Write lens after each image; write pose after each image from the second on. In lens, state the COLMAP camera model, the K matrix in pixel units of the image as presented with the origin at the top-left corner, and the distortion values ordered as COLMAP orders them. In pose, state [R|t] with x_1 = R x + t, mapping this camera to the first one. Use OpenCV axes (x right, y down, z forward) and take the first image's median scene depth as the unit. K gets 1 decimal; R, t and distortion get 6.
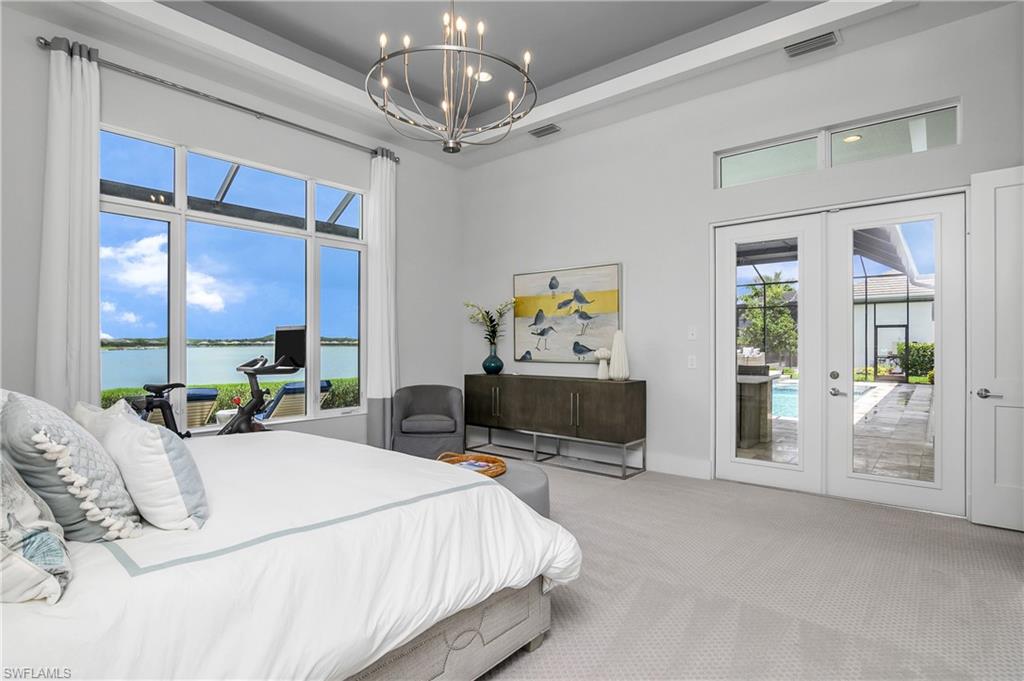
lens RADIAL K [[511.8, 0, 508.9], [0, 511.8, 344.4], [0, 0, 1]] dist [-0.023198, -0.000058]
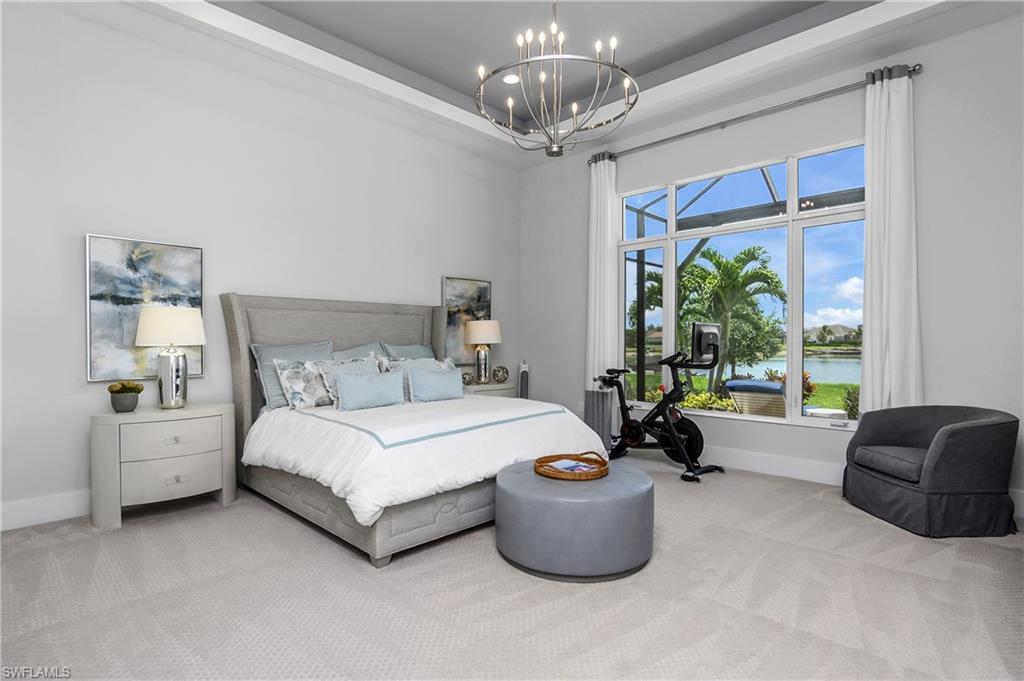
lens RADIAL K [[511.8, 0, 508.9], [0, 511.8, 344.4], [0, 0, 1]] dist [-0.023198, -0.000058]
pose [[-0.068680, -0.000227, -0.997639, 0.672321], [-0.002590, 0.999997, -0.000049, 0.008513], [0.997635, 0.002581, -0.068680, 0.706017]]
